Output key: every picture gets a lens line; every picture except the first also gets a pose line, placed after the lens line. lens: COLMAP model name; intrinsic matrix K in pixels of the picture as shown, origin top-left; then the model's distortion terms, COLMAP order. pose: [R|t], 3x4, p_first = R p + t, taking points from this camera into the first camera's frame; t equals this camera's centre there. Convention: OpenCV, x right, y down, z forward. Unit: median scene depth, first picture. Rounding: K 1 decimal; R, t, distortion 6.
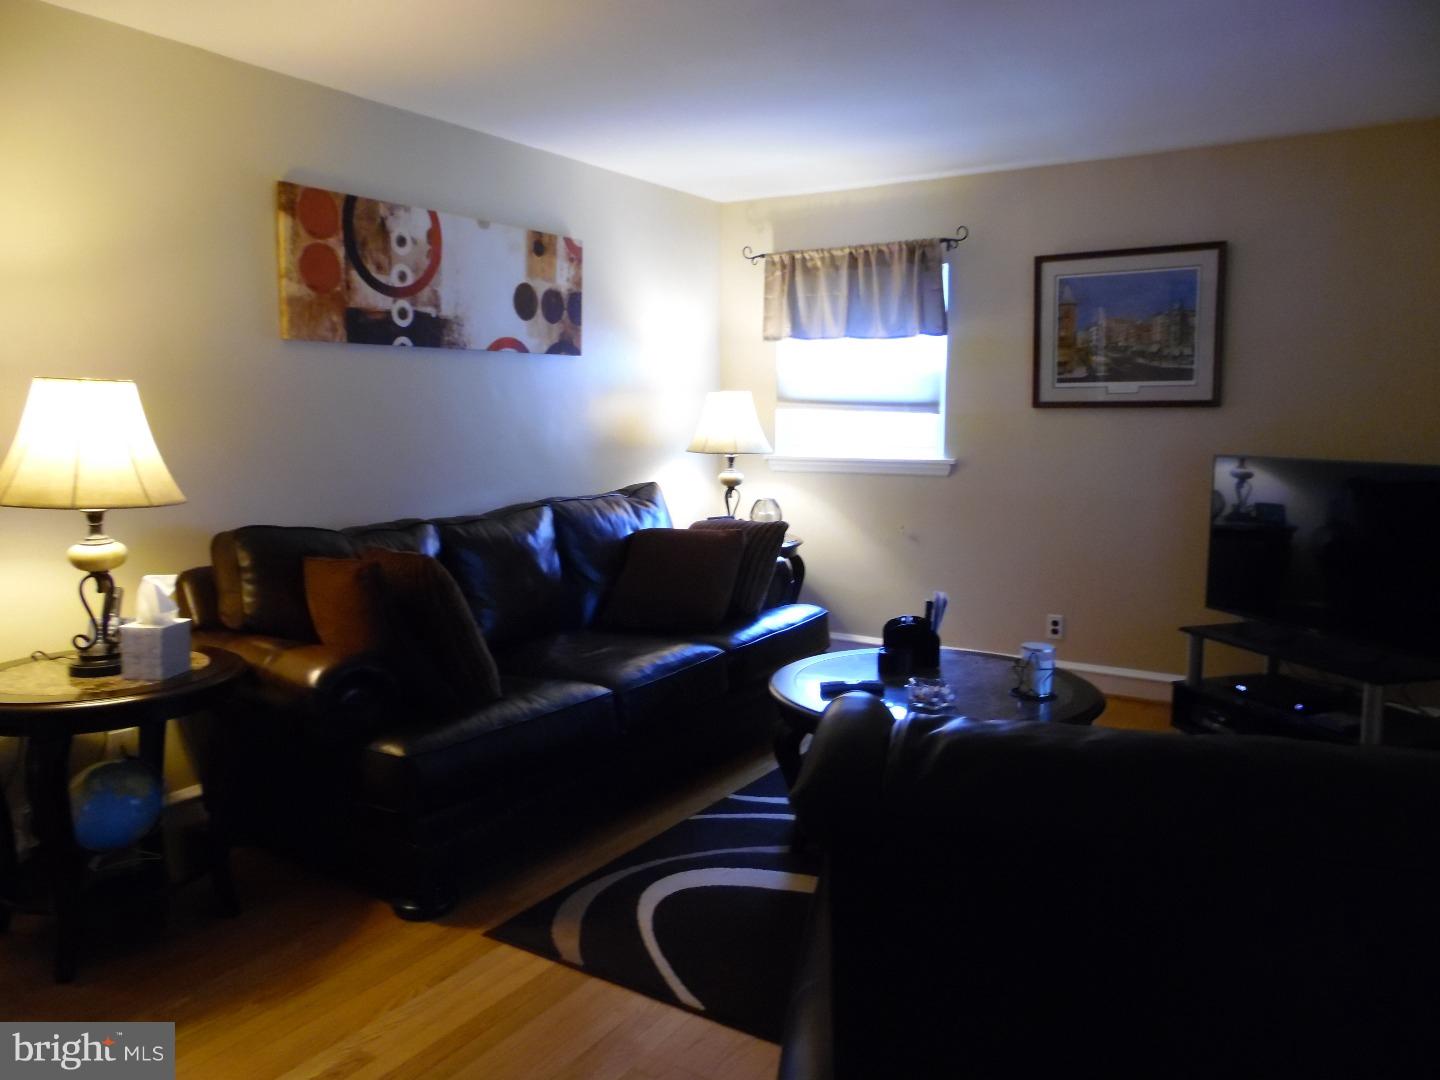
lens RADIAL K [[1072.4, 0, 722.4], [0, 1072.4, 538.4], [0, 0, 1]] dist [-0.005567, 0.027664]
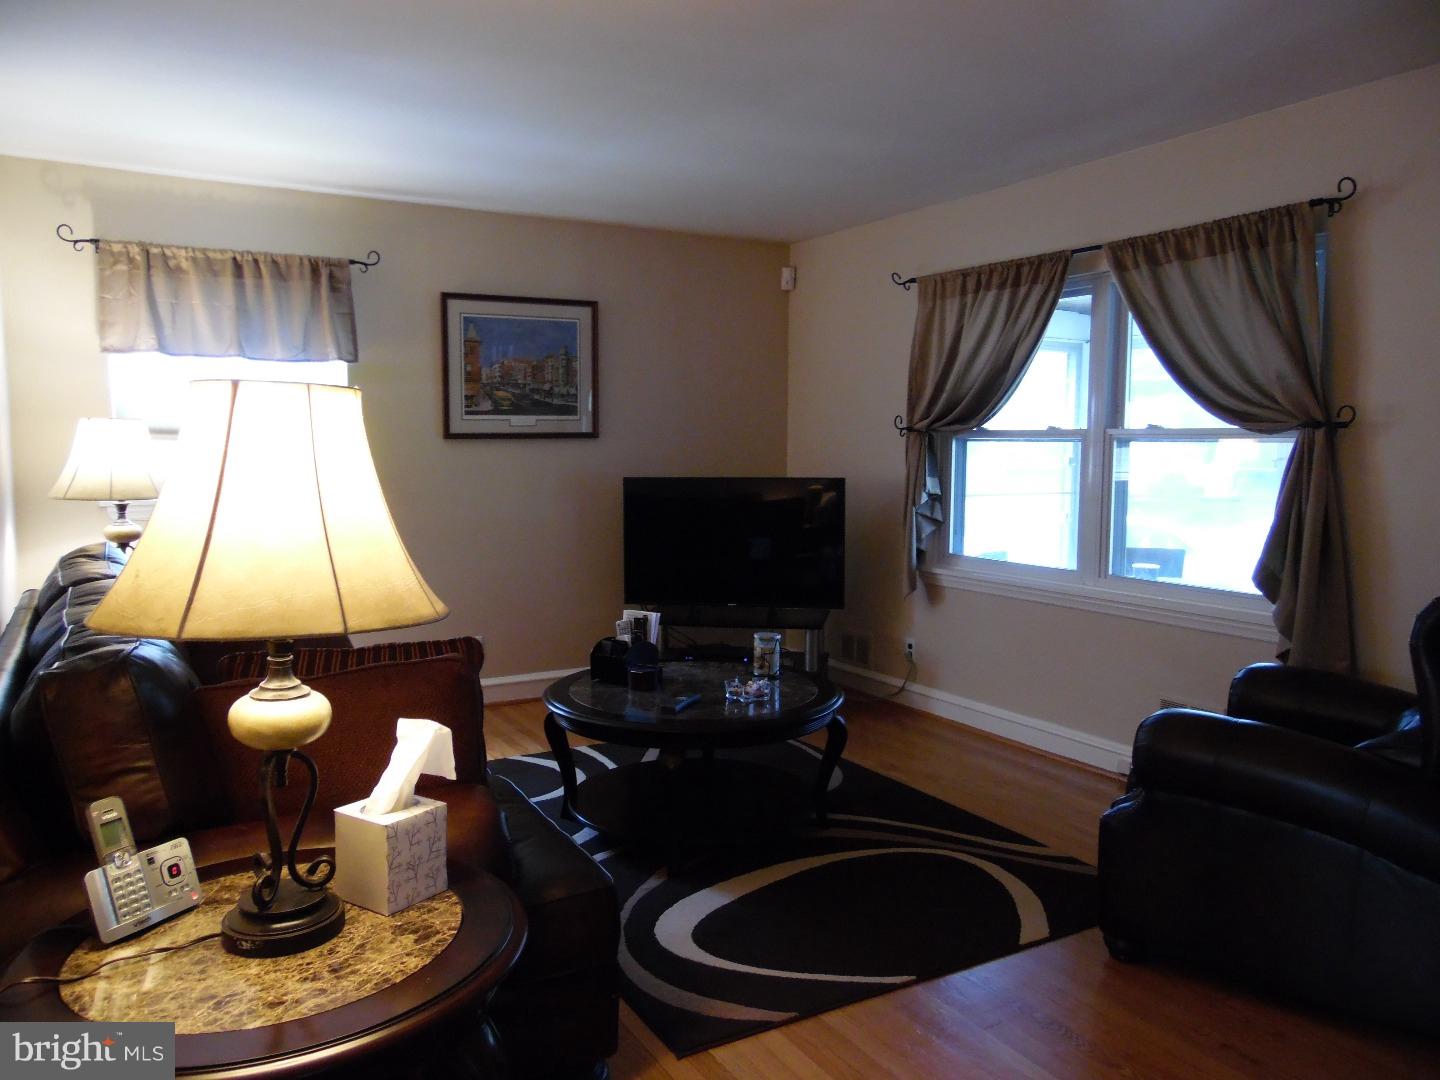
lens RADIAL K [[1072.4, 0, 721.1], [0, 1072.4, 542.1], [0, 0, 1]] dist [-0.005567, 0.027664]
pose [[0.468223, -0.086332, 0.879383, -0.503236], [0.108920, 0.993265, 0.039518, -0.036253], [-0.876871, 0.077279, 0.474473, 0.294411]]
